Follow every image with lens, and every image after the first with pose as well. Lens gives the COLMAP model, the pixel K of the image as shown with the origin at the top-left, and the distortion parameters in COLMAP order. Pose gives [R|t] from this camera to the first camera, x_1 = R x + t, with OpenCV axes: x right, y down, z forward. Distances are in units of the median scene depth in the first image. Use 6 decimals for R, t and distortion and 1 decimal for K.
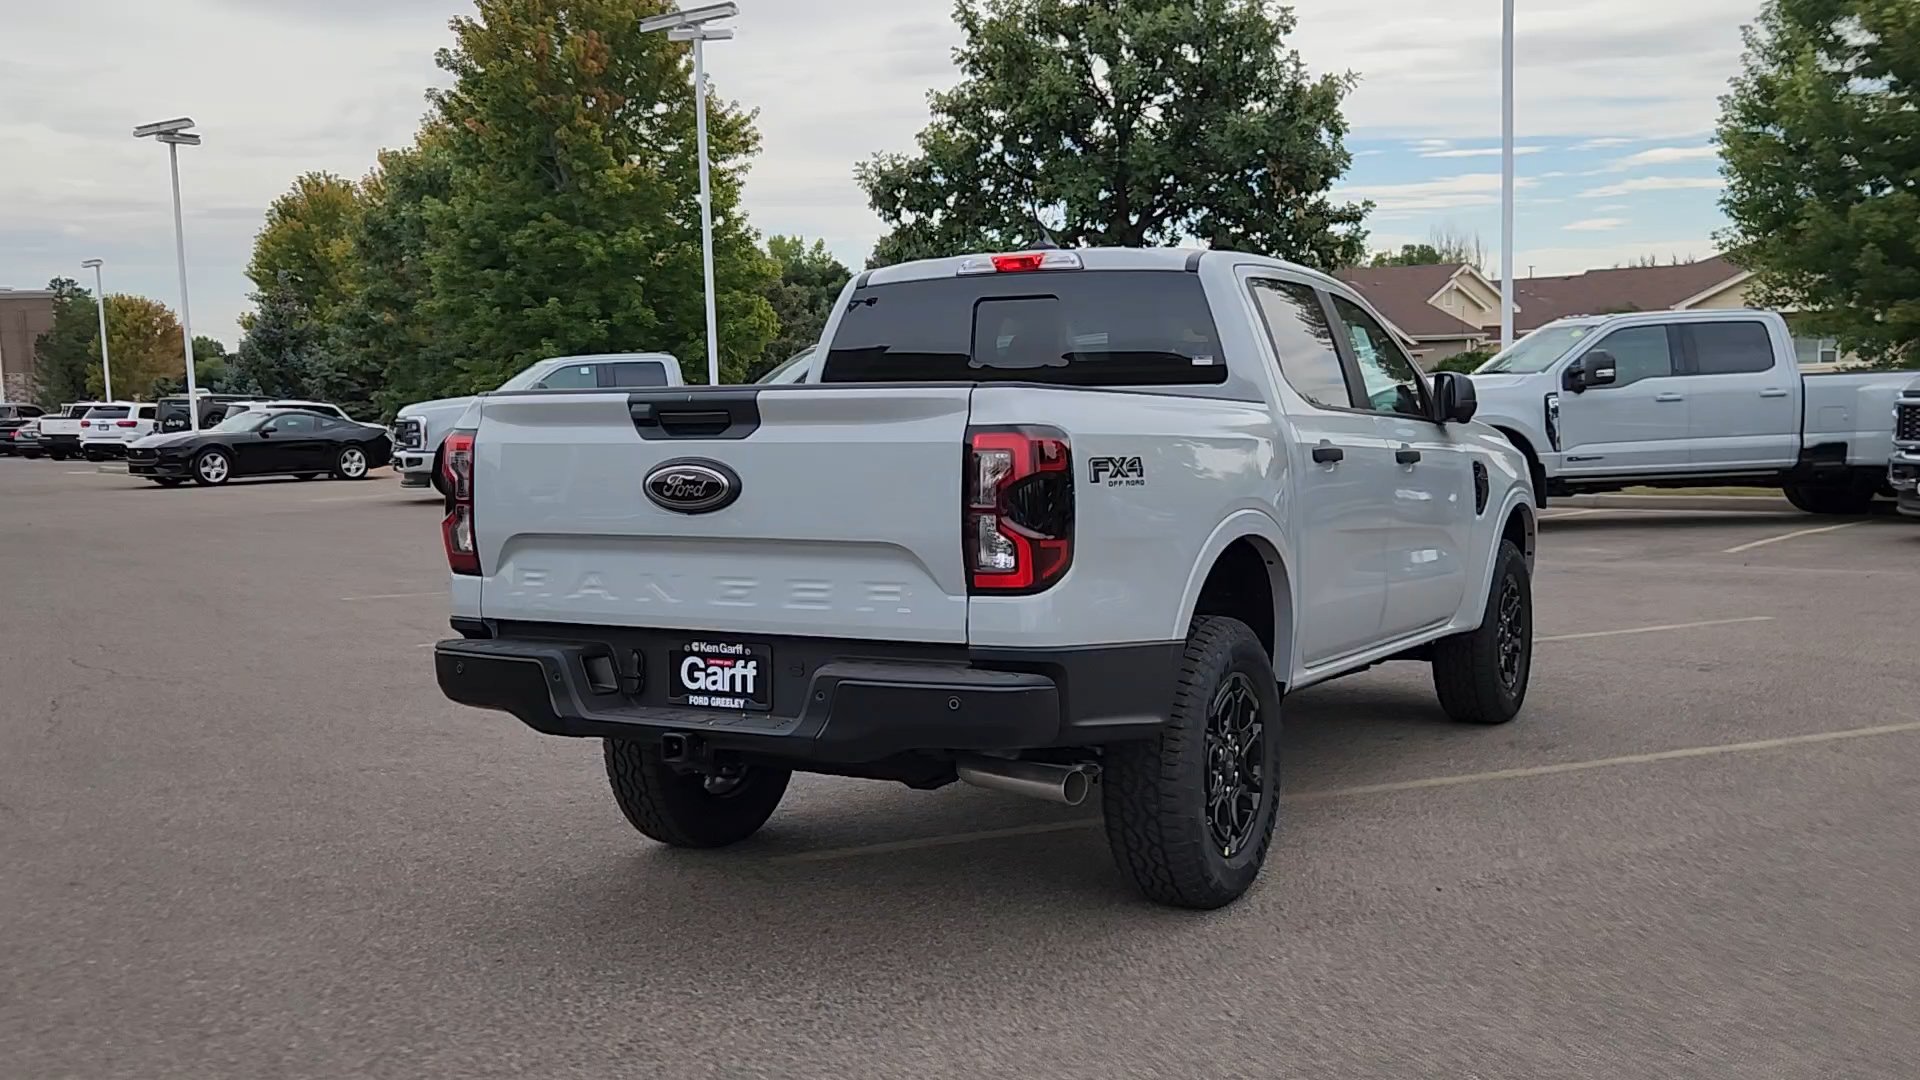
lens RADIAL K [[1909.1, 0, 942.6], [0, 1909.1, 544.7], [0, 0, 1]] dist [0.025877, 0.000000]
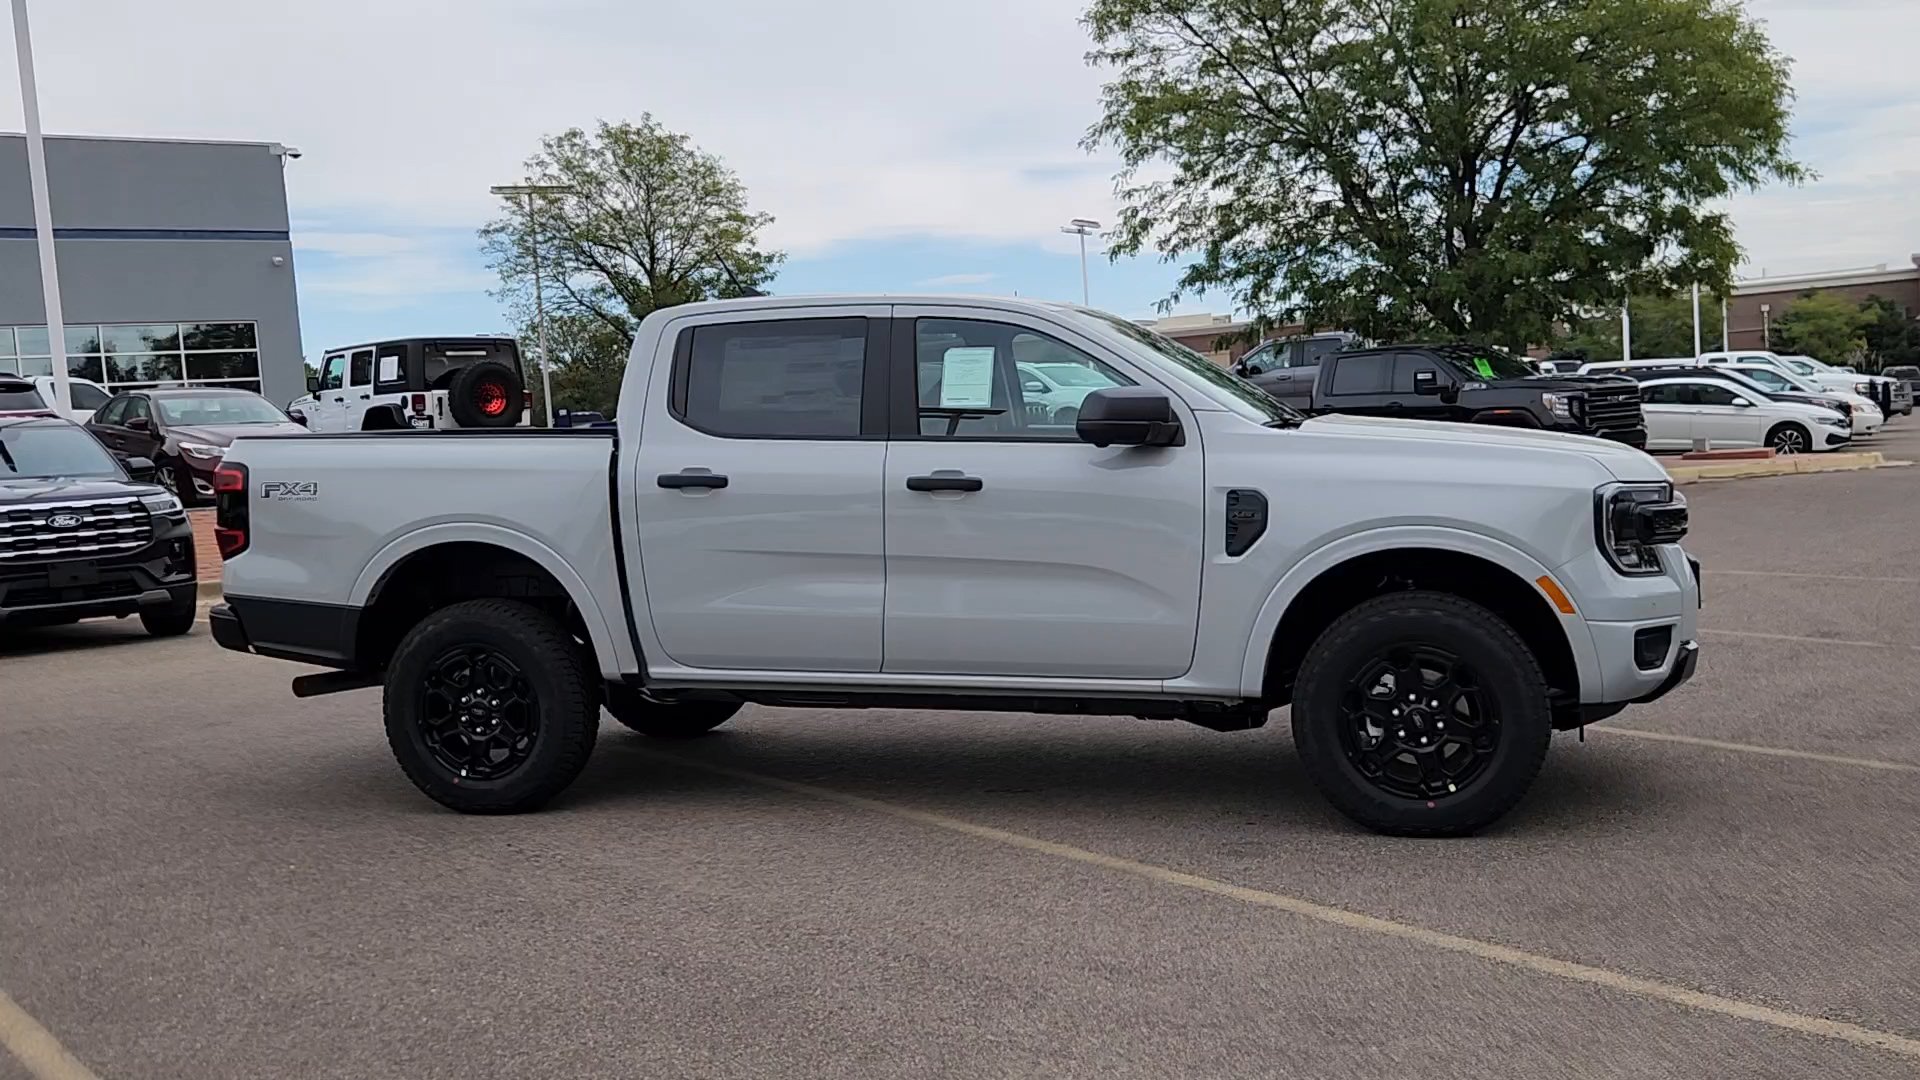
lens RADIAL K [[1909.1, 0, 946.2], [0, 1909.1, 549.0], [0, 0, 1]] dist [0.025877, 0.000000]
pose [[0.228940, 0.073750, -0.970643, 0.290839], [-0.034524, 0.997114, 0.067618, -0.019385], [0.972828, 0.018030, 0.230825, 0.193073]]
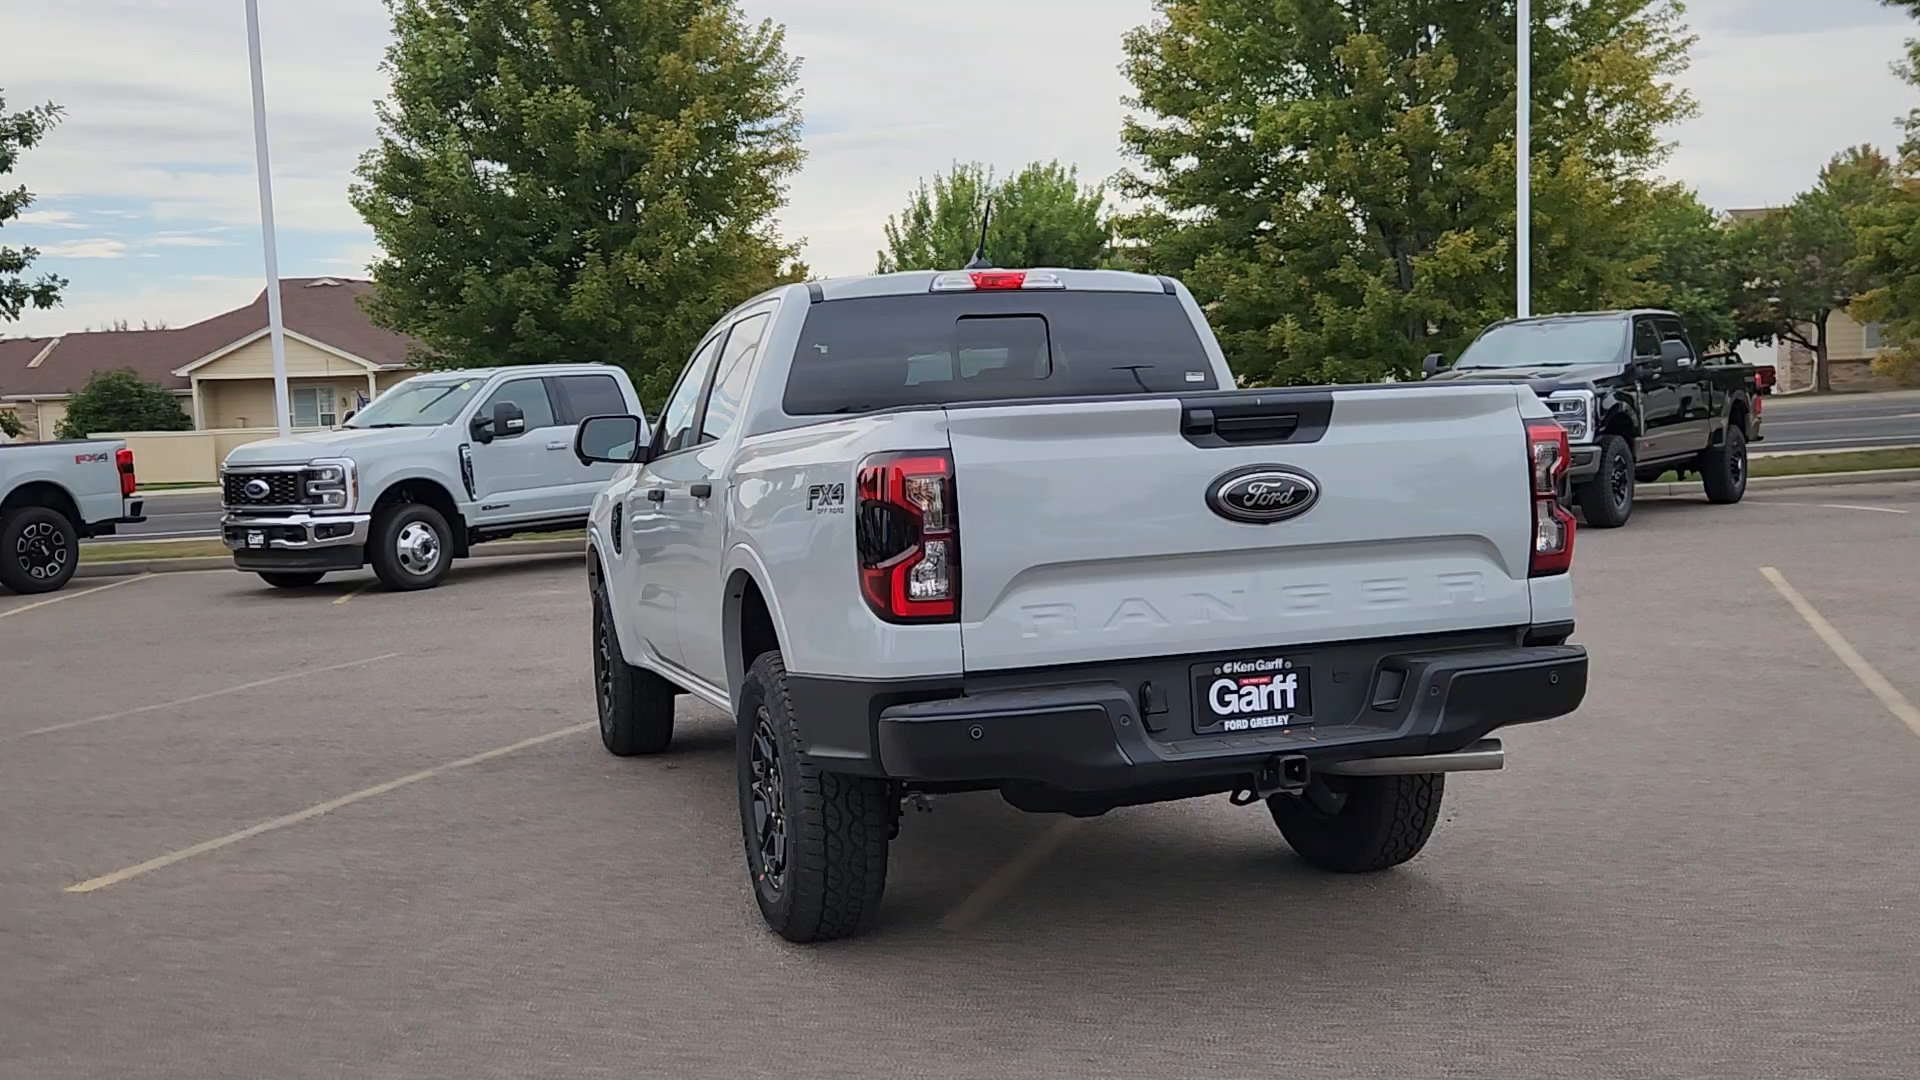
lens RADIAL K [[1909.1, 0, 942.4], [0, 1909.1, 535.5], [0, 0, 1]] dist [0.025877, 0.000000]
pose [[0.693848, -0.058303, 0.717757, -0.155223], [0.087268, 0.996179, -0.003442, -0.003552], [-0.714814, 0.065026, 0.696285, 0.076696]]
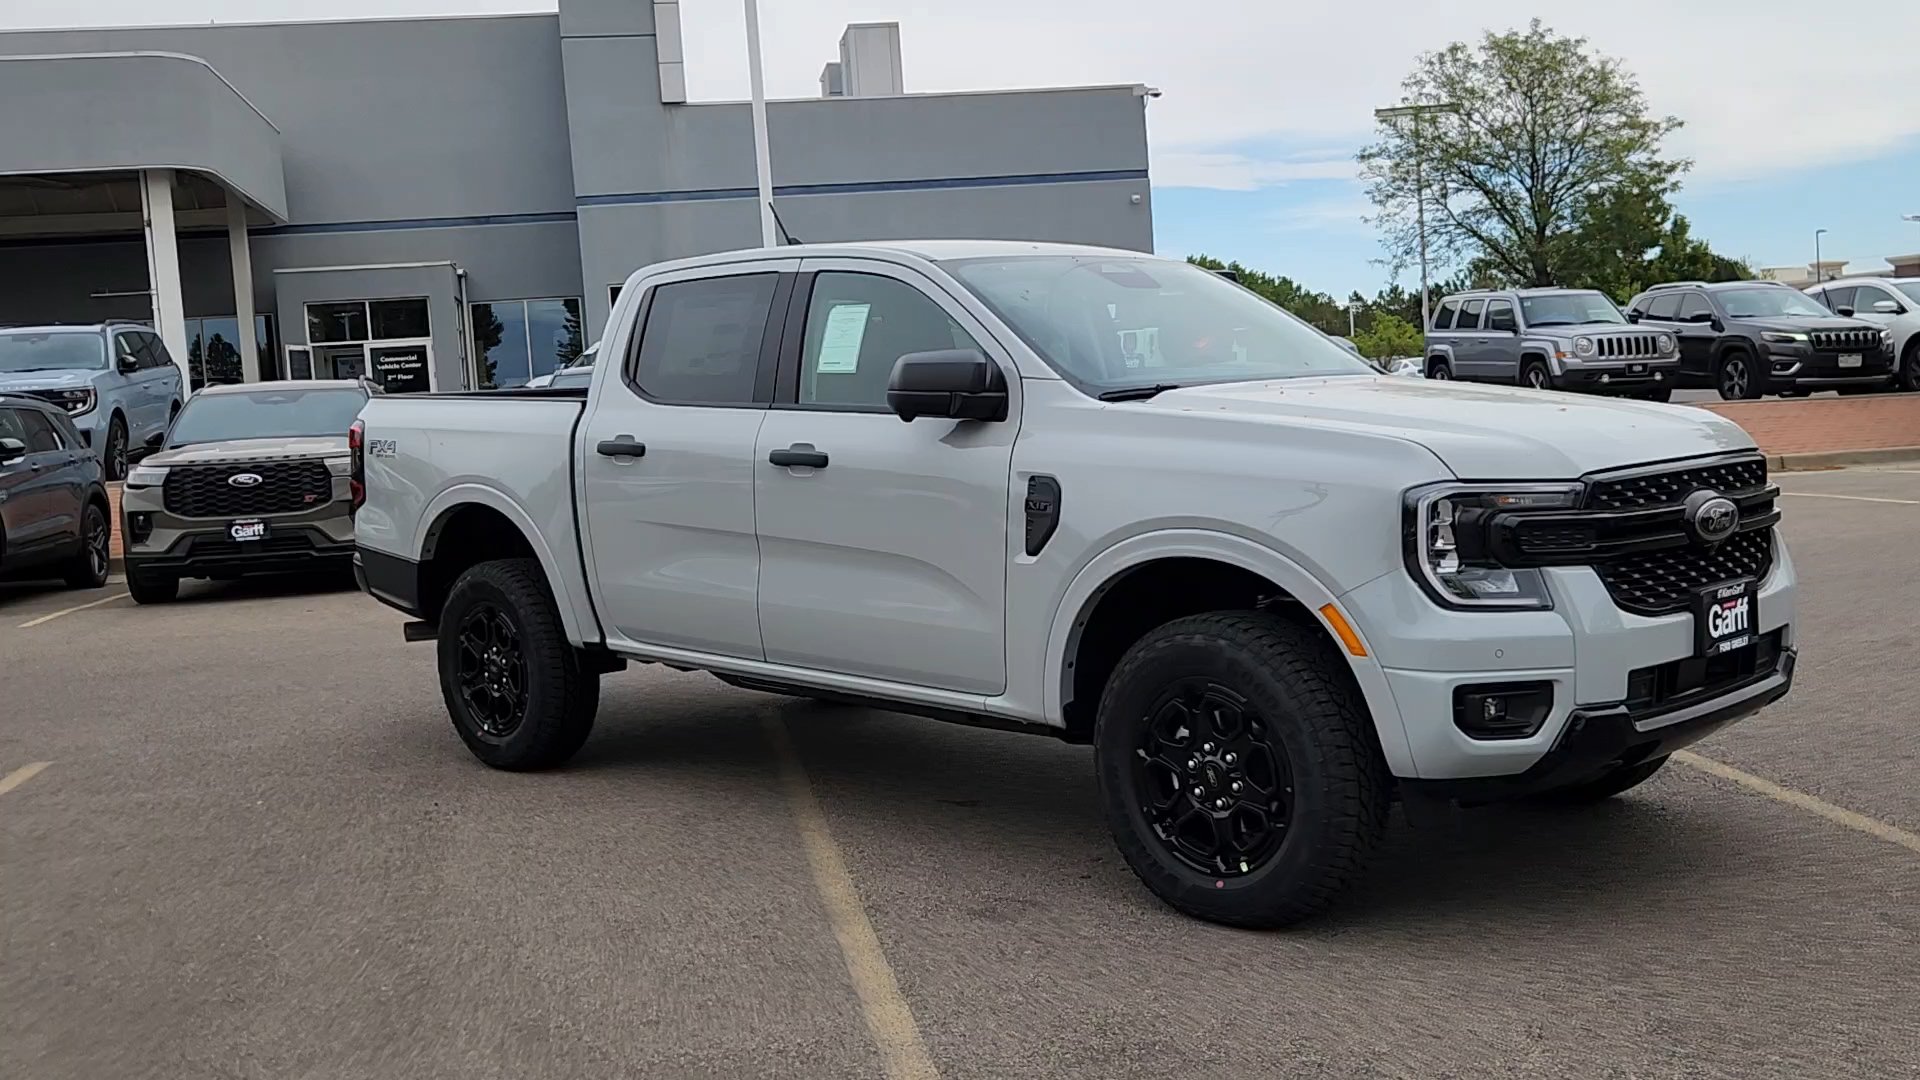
lens RADIAL K [[1909.1, 0, 947.0], [0, 1909.1, 549.2], [0, 0, 1]] dist [0.025877, 0.000000]
pose [[-0.279480, 0.111098, -0.953702, 0.259744], [-0.022434, 0.992256, 0.122163, -0.027805], [0.959889, 0.055538, -0.274823, 0.322450]]
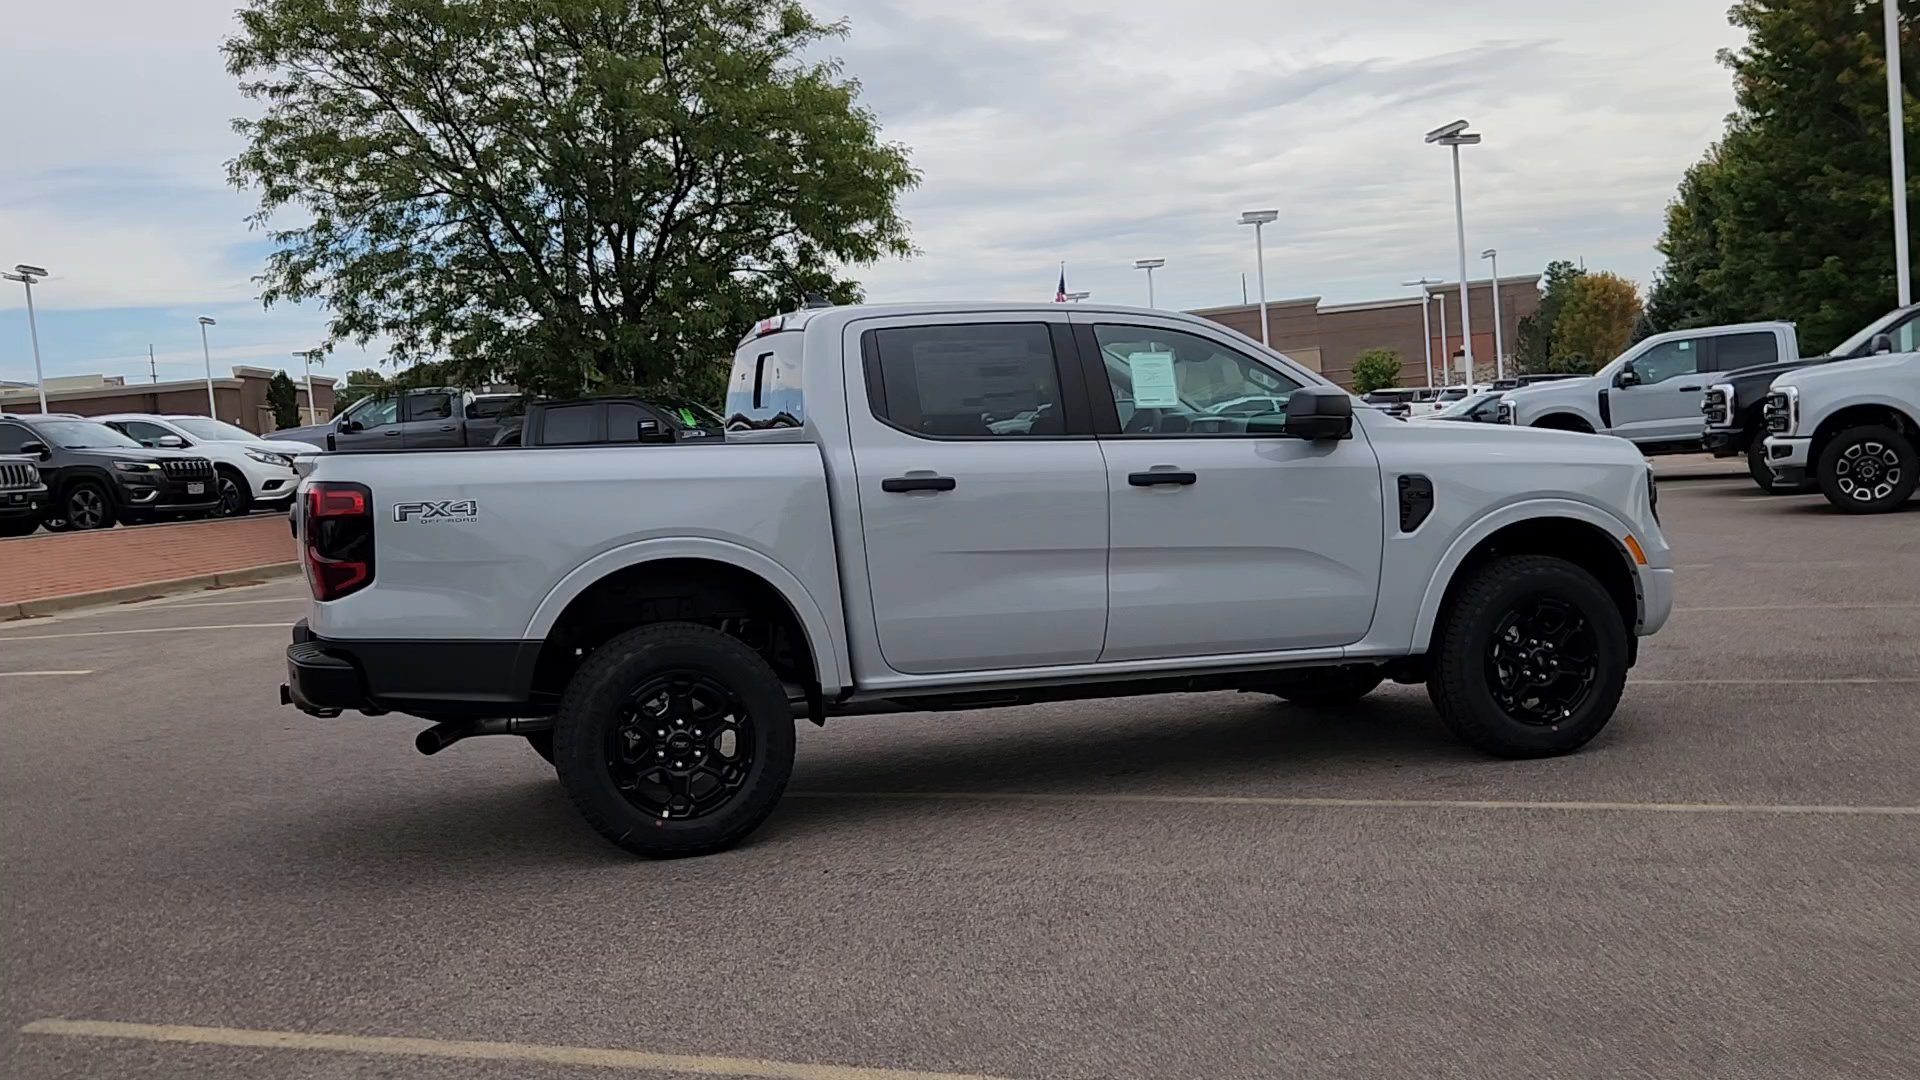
lens RADIAL K [[1909.1, 0, 943.6], [0, 1909.1, 542.1], [0, 0, 1]] dist [0.025877, 0.000000]
pose [[0.722845, 0.016095, -0.690823, 0.213817], [-0.005571, 0.999832, 0.017464, -0.007190], [0.690988, -0.008775, 0.722813, 0.044554]]
